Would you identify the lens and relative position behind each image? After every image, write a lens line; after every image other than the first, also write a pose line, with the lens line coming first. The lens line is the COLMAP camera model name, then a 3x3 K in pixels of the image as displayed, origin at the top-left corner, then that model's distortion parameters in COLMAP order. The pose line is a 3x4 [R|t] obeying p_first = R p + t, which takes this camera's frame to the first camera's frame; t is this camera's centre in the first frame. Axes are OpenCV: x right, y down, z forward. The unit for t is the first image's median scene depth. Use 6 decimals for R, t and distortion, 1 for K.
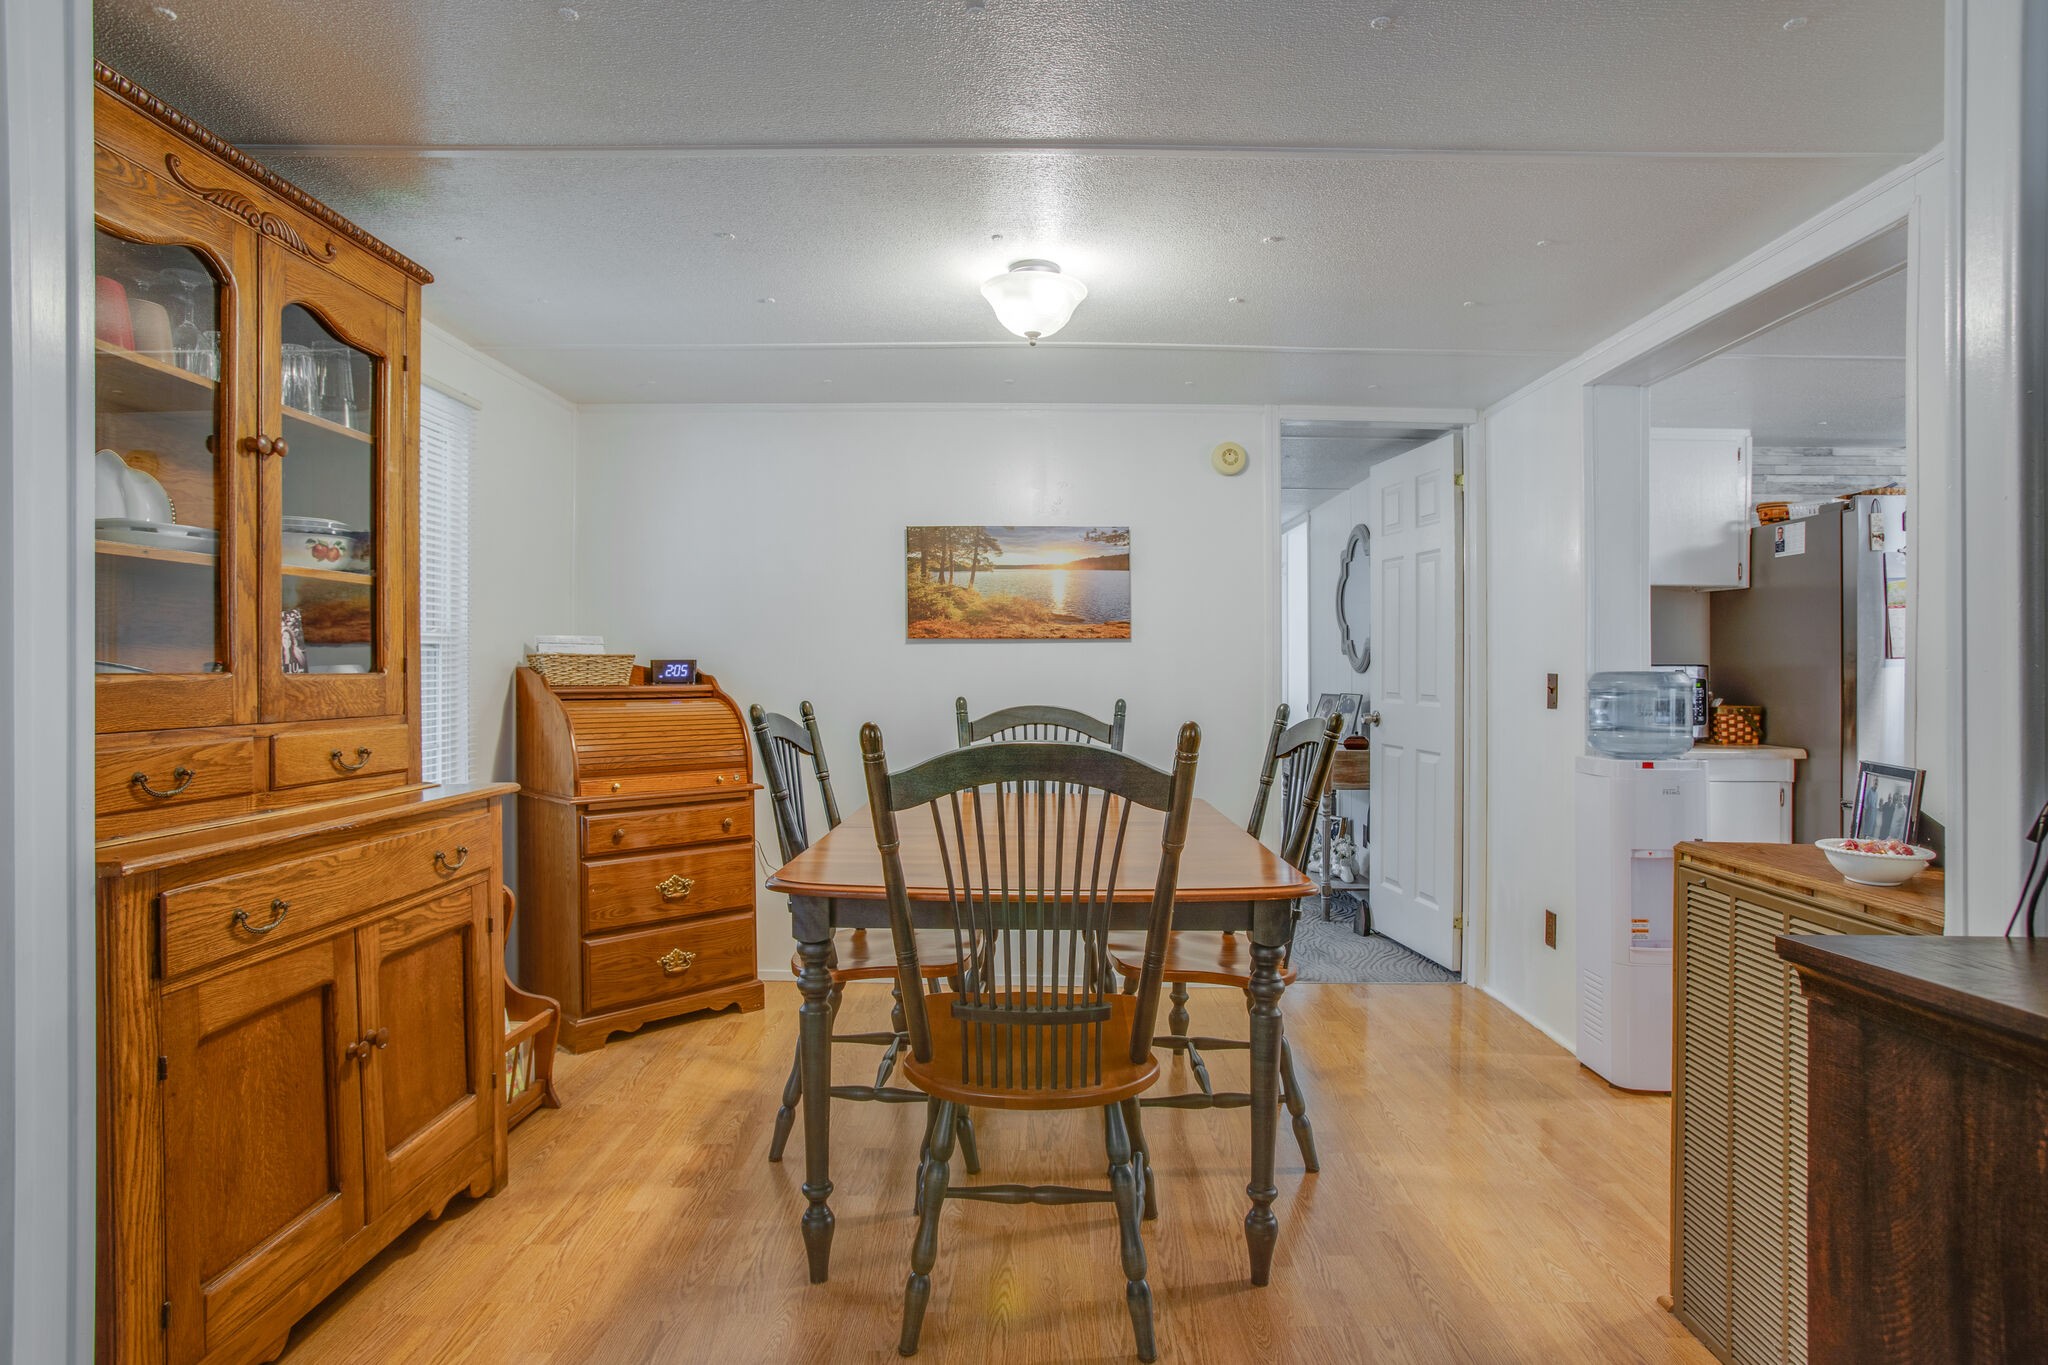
lens RADIAL K [[1114.2, 0, 1030.5], [0, 1114.2, 687.9], [0, 0, 1]] dist [-0.083450, 0.056574]
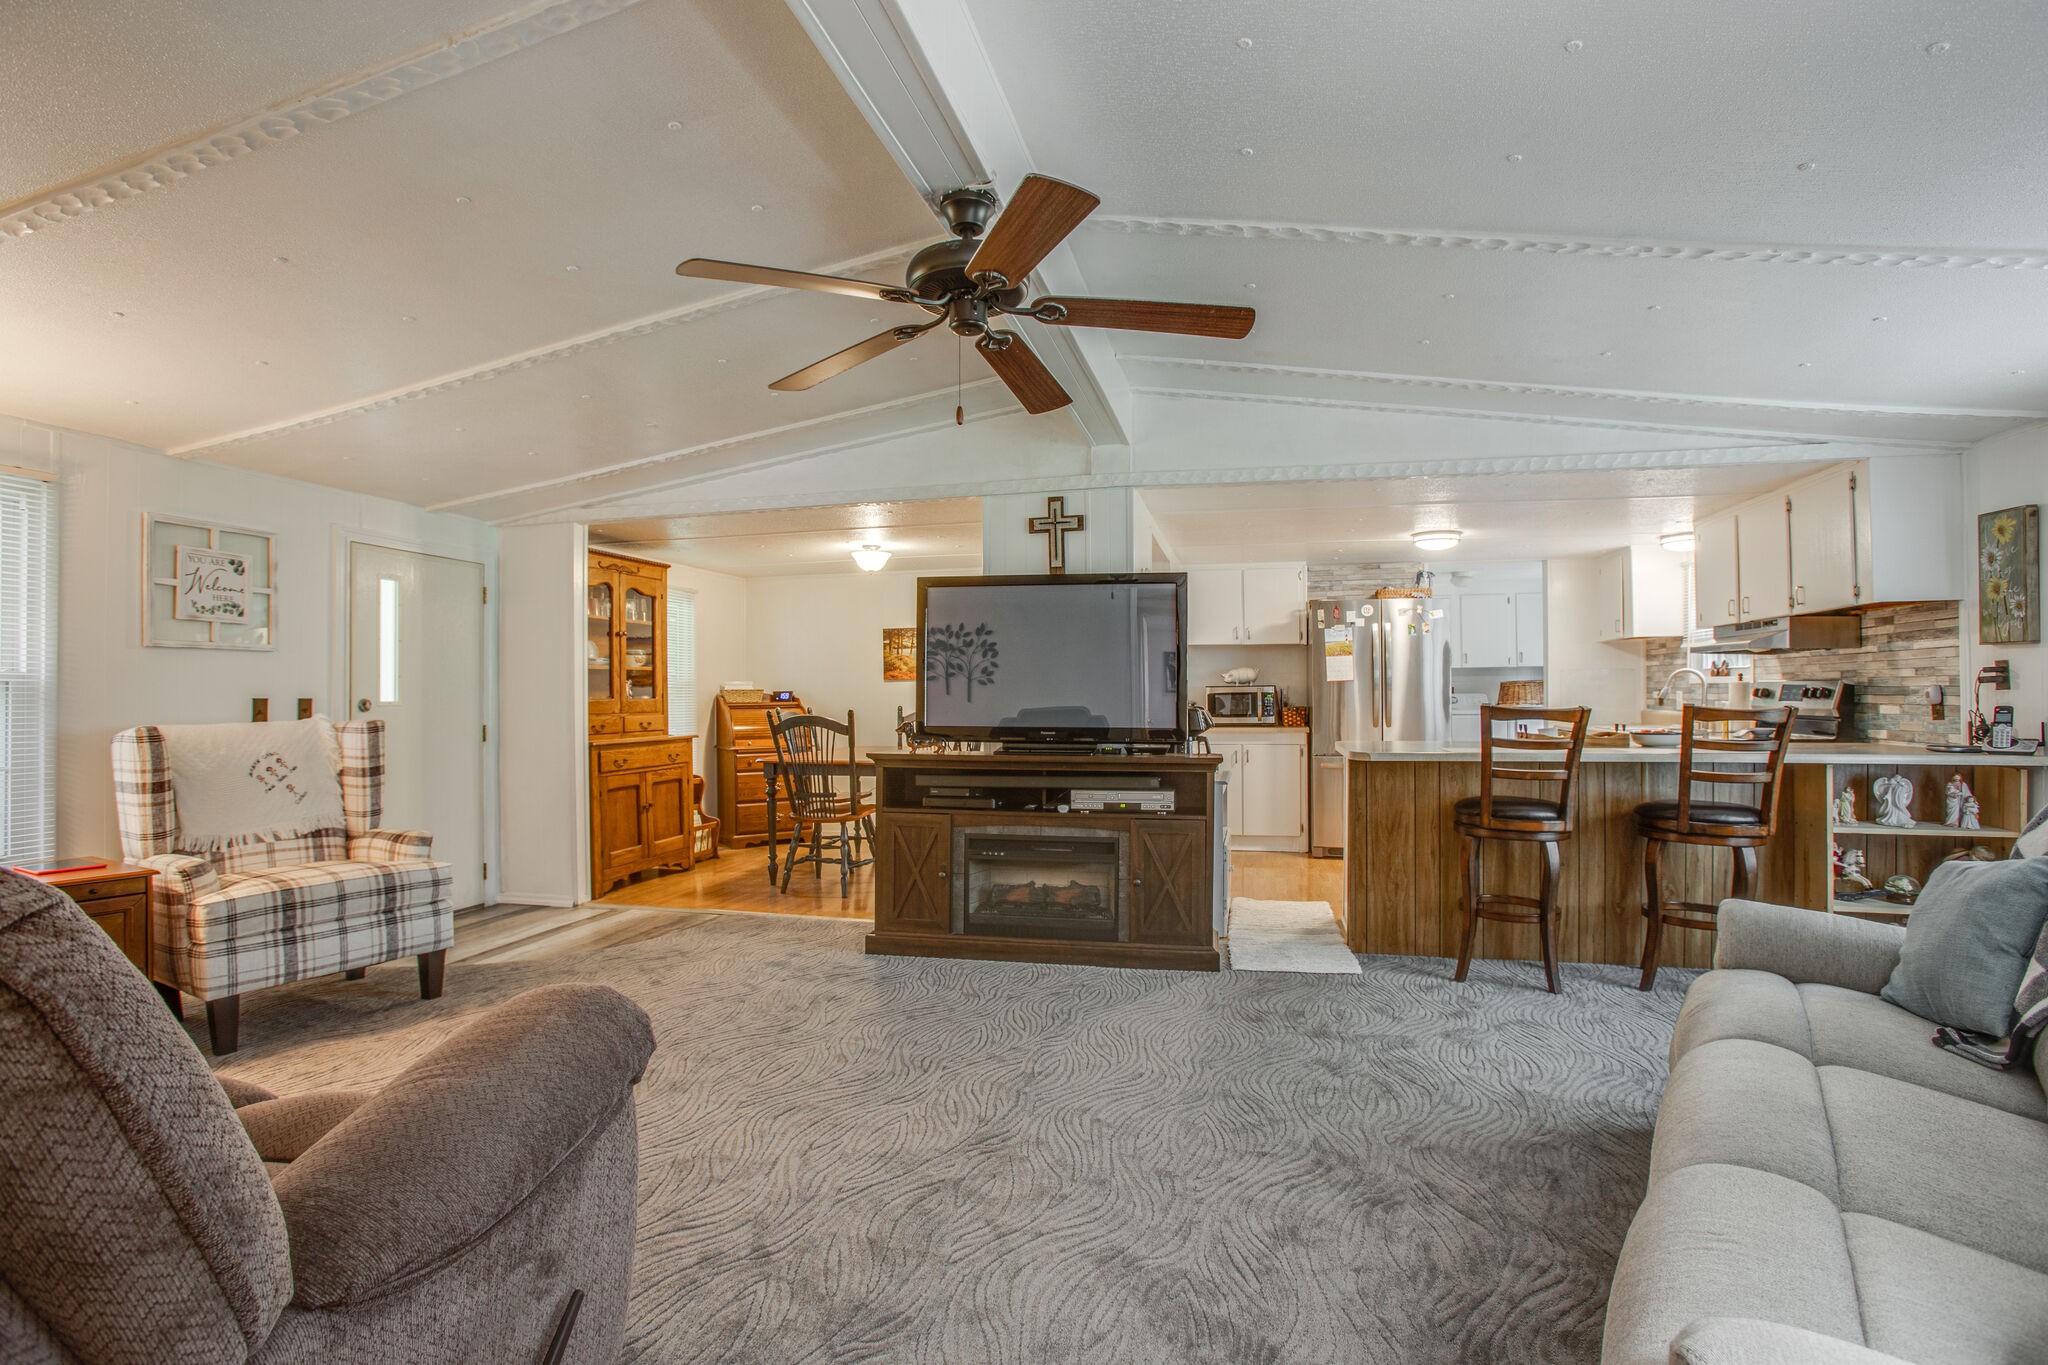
lens RADIAL K [[1021.7, 0, 1039.5], [0, 1021.7, 687.3], [0, 0, 1]] dist [-0.074870, 0.038154]
pose [[0.975054, -0.015258, -0.221442, 1.284996], [0.011238, 0.999749, -0.019402, 0.026345], [0.221682, 0.016429, 0.974981, -1.816880]]
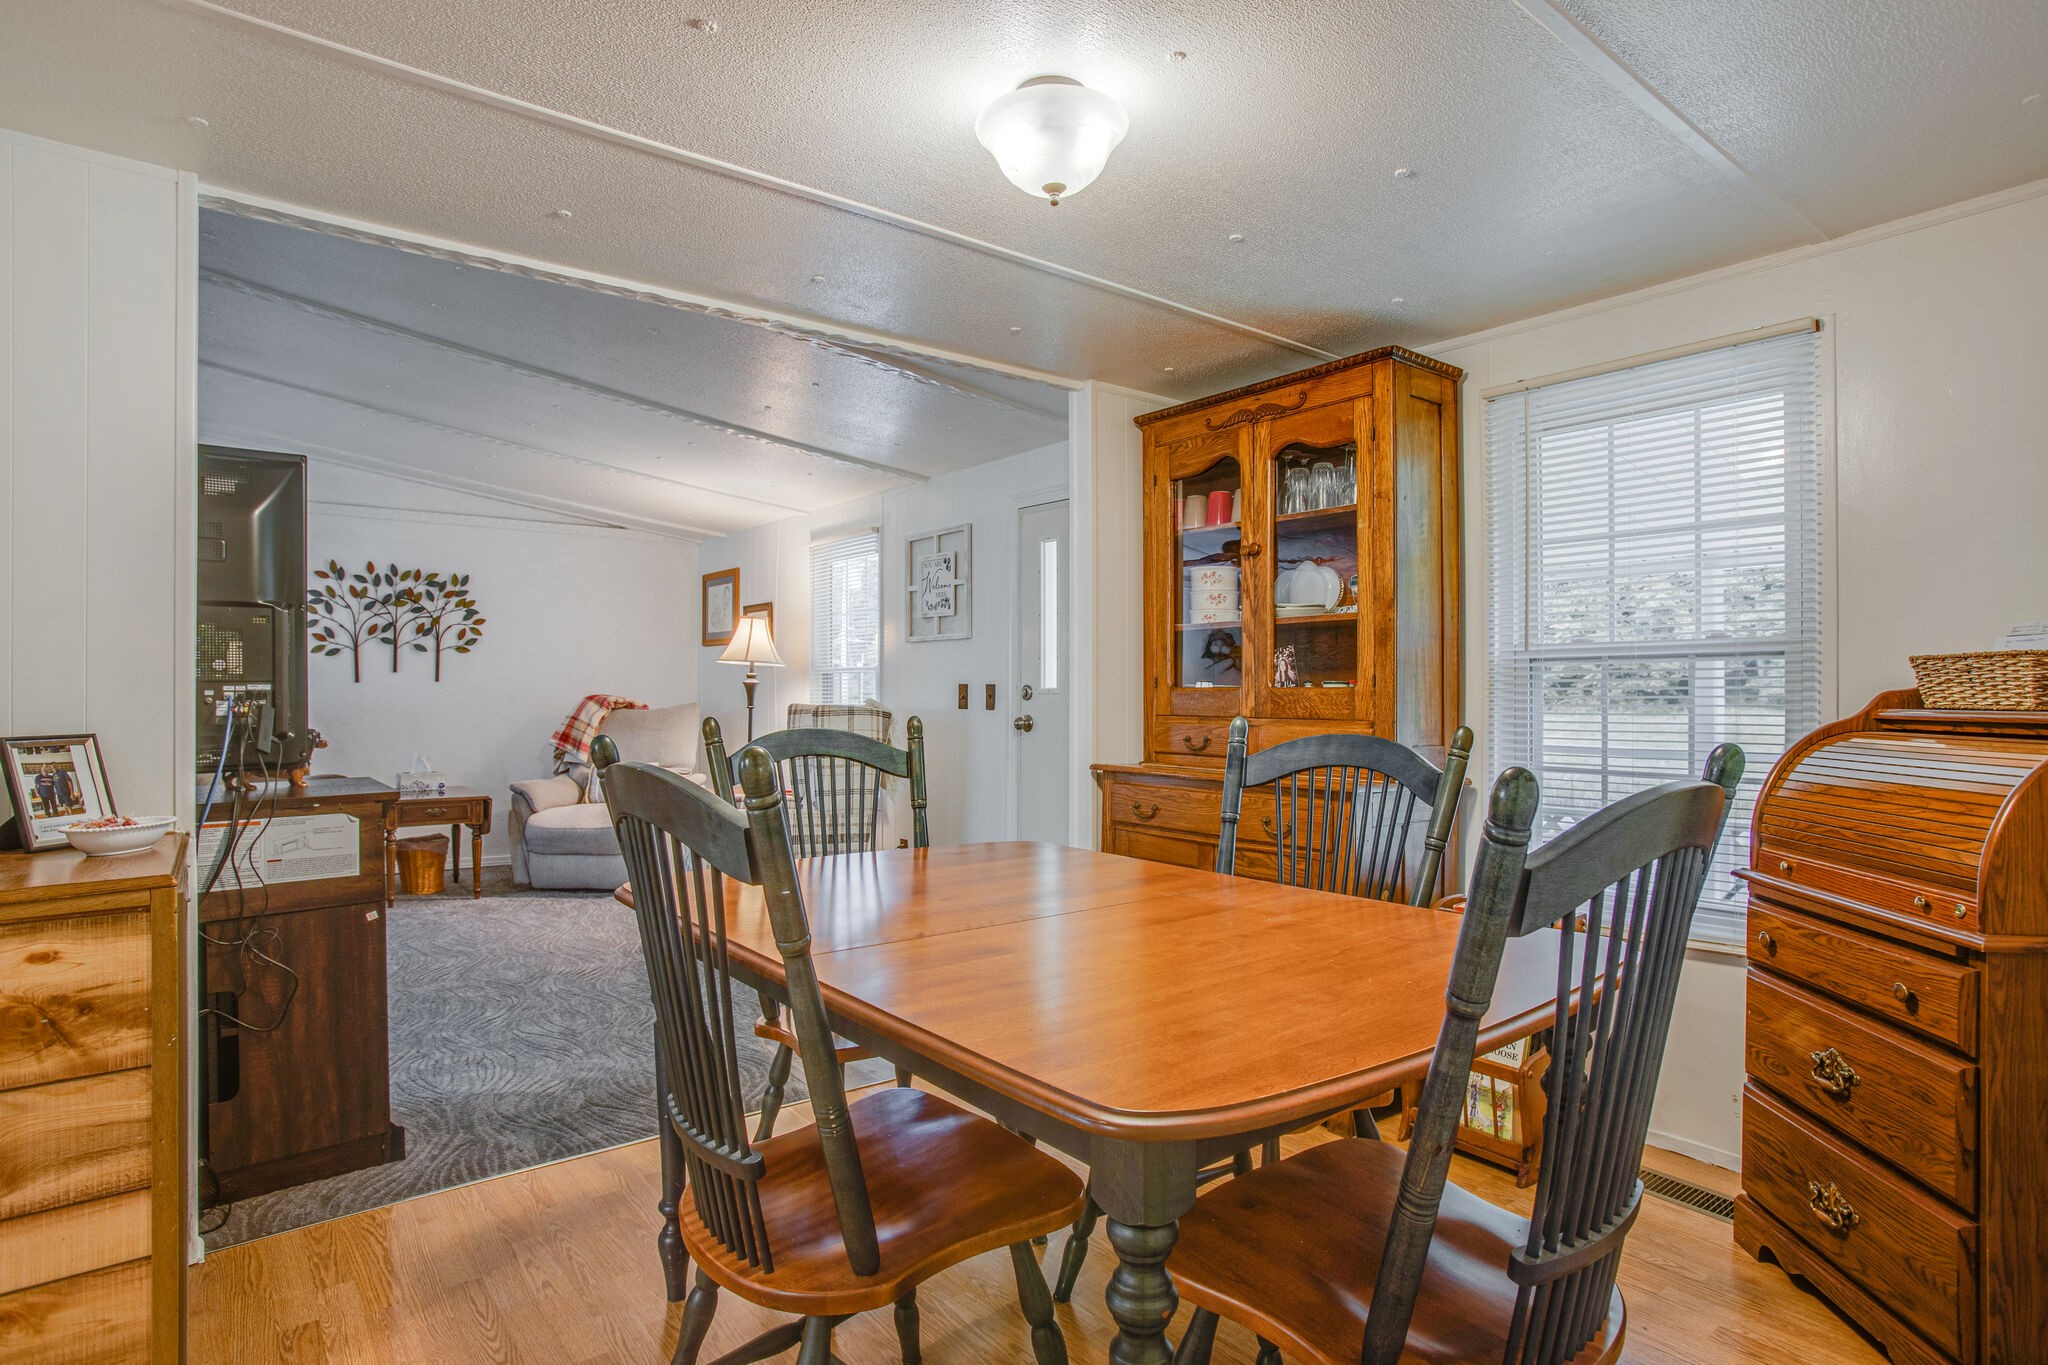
lens RADIAL K [[1114.2, 0, 1030.5], [0, 1114.2, 687.9], [0, 0, 1]] dist [-0.083450, 0.056574]
pose [[-0.797198, -0.009193, -0.603648, 0.568561], [-0.014479, 0.999888, 0.003895, -0.013782], [0.603544, 0.011845, -0.797242, 2.056952]]
